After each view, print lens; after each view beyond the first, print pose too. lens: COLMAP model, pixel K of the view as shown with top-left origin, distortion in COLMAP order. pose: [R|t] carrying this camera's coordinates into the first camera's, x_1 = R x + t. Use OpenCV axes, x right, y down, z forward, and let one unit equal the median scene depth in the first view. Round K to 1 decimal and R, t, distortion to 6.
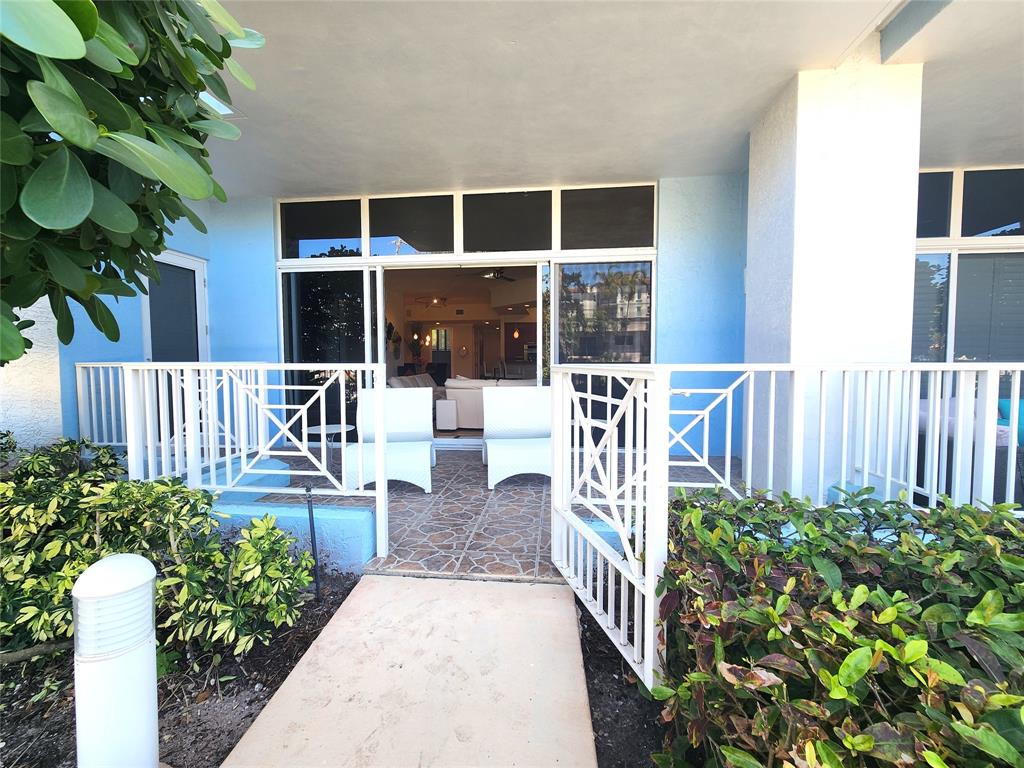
lens RADIAL K [[443.1, 0, 512.0], [0, 443.1, 384.0], [0, 0, 1]] dist [-0.000698, 0.000044]
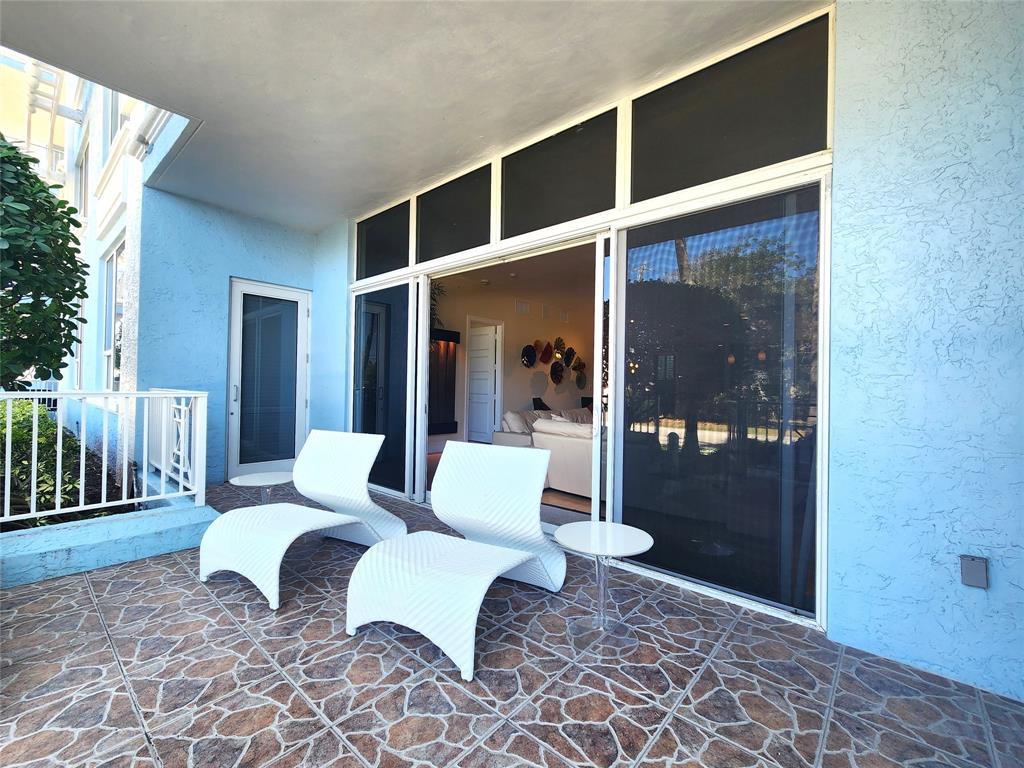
lens RADIAL K [[443.1, 0, 512.0], [0, 443.1, 384.0], [0, 0, 1]] dist [-0.000698, 0.000044]
pose [[0.819176, 0.016950, -0.573292, 0.303699], [-0.056706, 0.997059, -0.051548, -0.038567], [0.570733, 0.074736, 0.817728, 0.462190]]
